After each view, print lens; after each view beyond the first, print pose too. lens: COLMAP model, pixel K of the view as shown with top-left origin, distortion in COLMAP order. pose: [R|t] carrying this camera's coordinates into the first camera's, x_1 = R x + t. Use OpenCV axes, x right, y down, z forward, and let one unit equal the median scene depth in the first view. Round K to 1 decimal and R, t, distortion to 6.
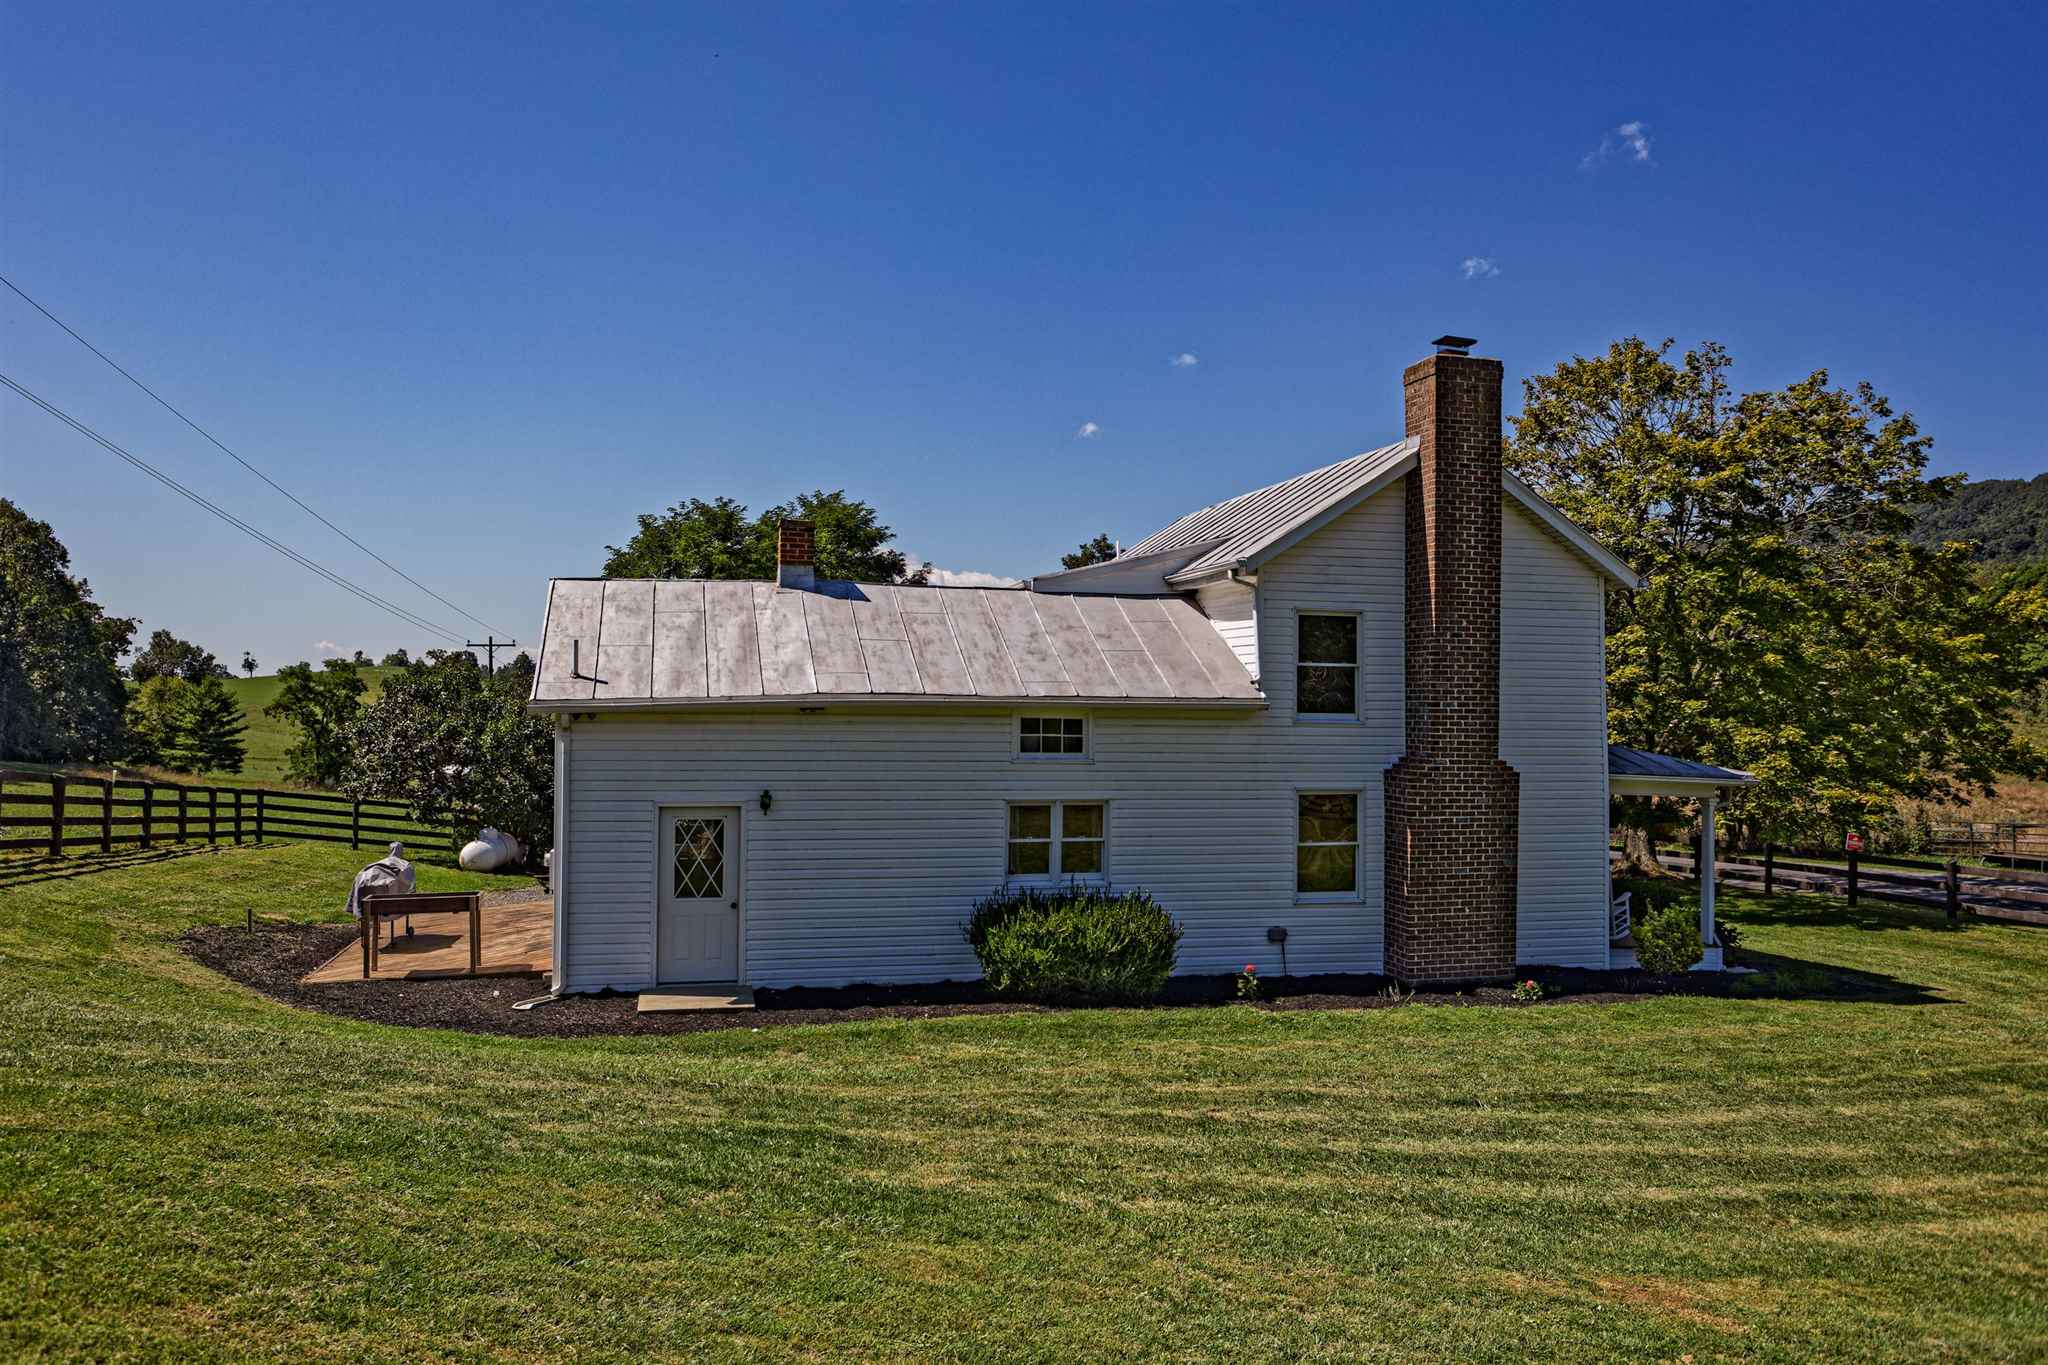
lens RADIAL K [[1416.5, 0, 1024.2], [0, 1416.5, 641.2], [0, 0, 1]] dist [0.000289, -0.002398]
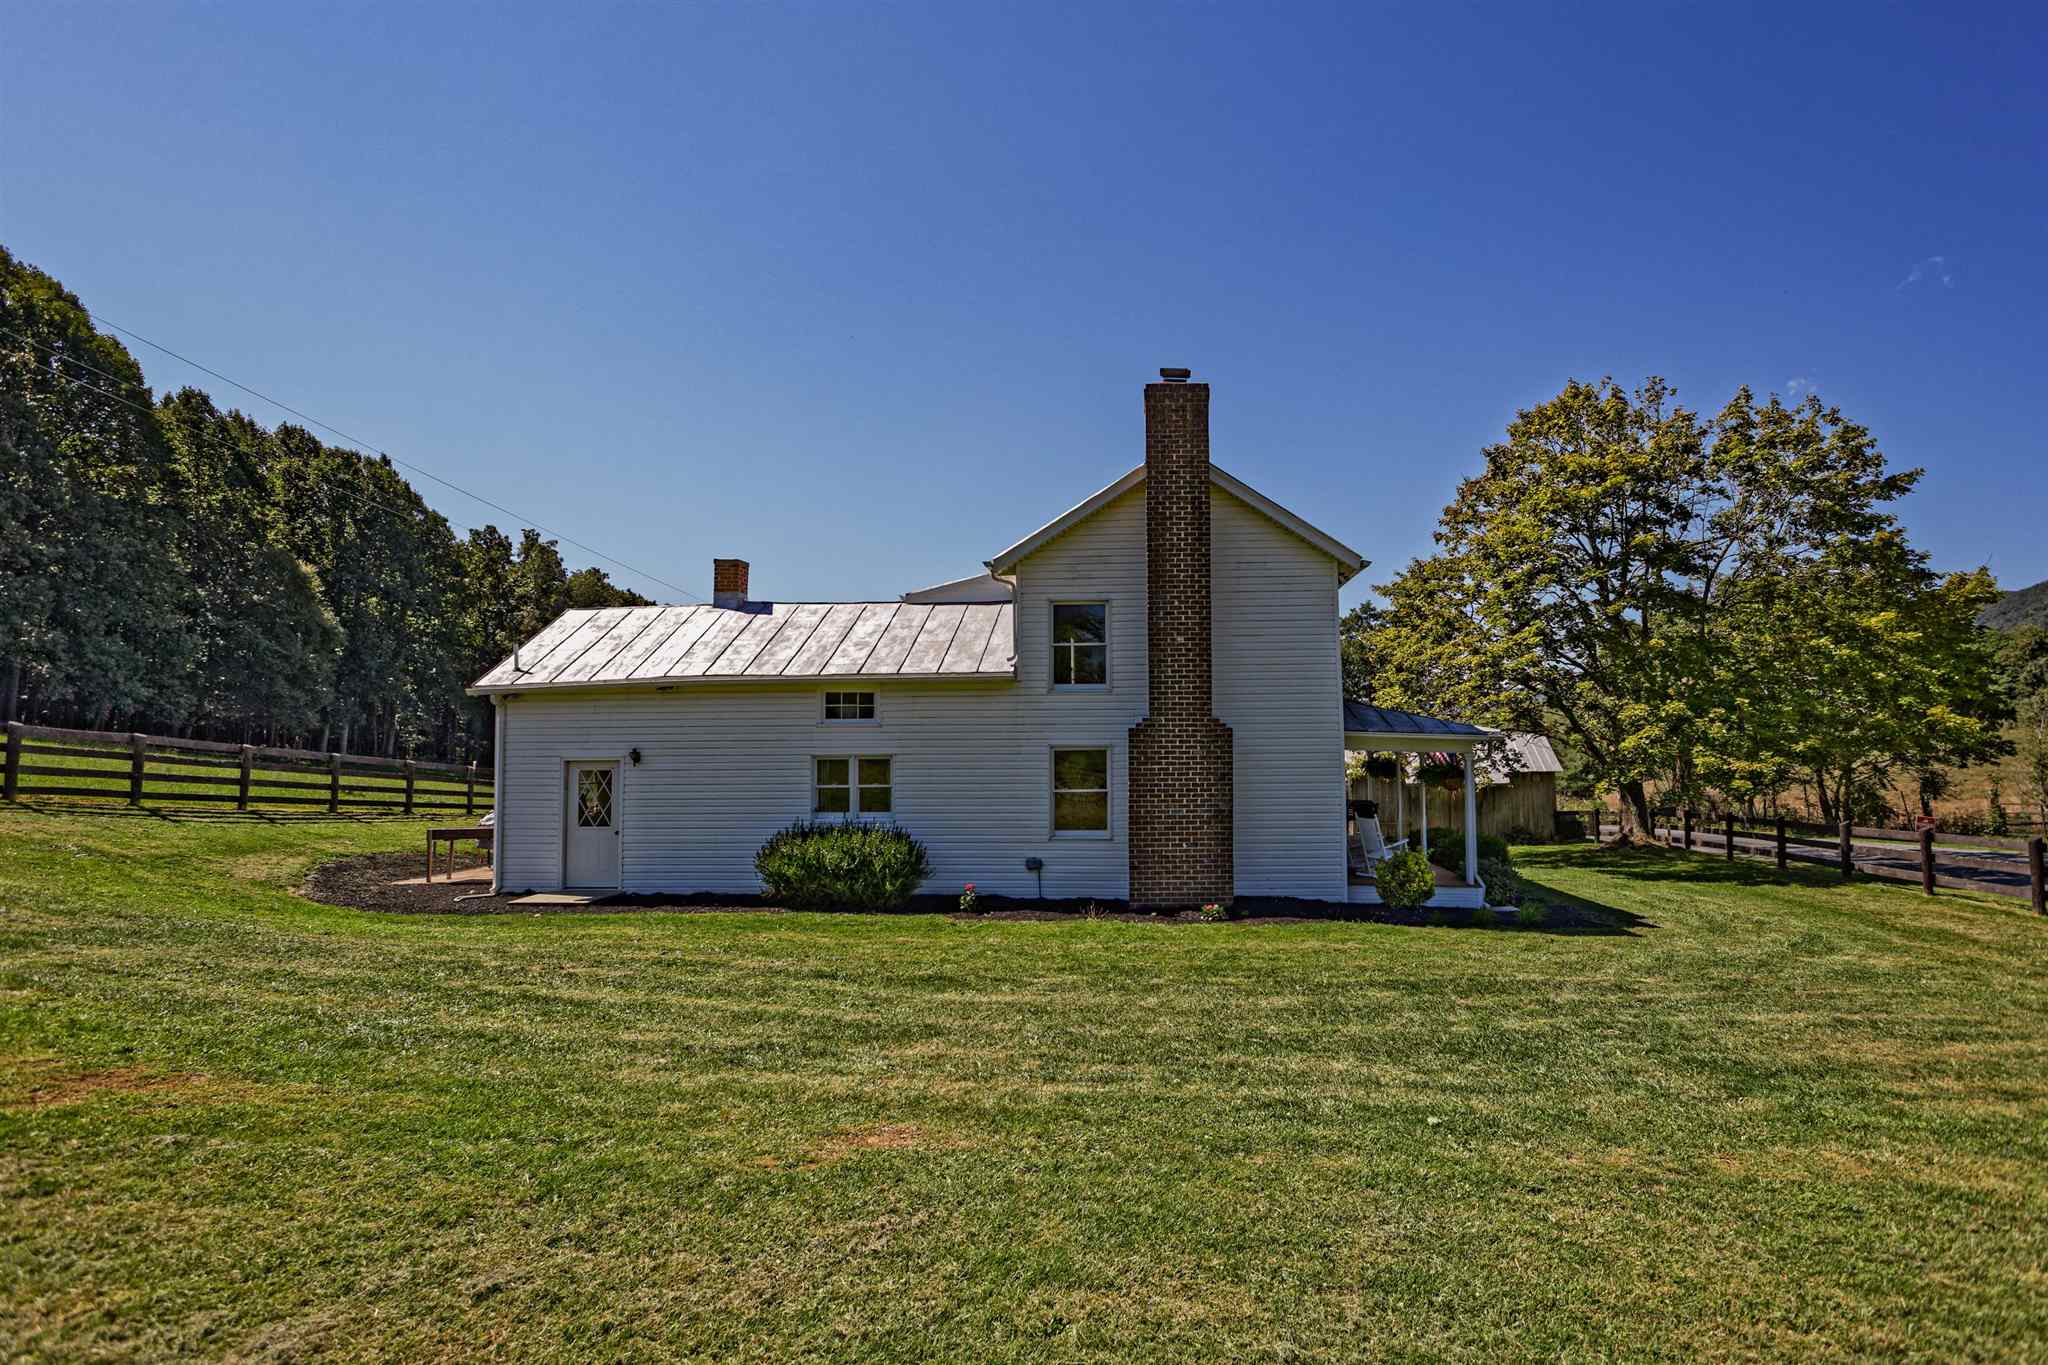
lens RADIAL K [[1025.6, 0, 1016.7], [0, 1025.6, 652.7], [0, 0, 1]] dist [-0.007100, 0.000024]
pose [[0.959796, -0.041161, -0.277665, 0.416778], [0.031243, 0.998709, -0.040051, 0.058749], [0.278955, 0.029766, 0.959843, 0.134613]]
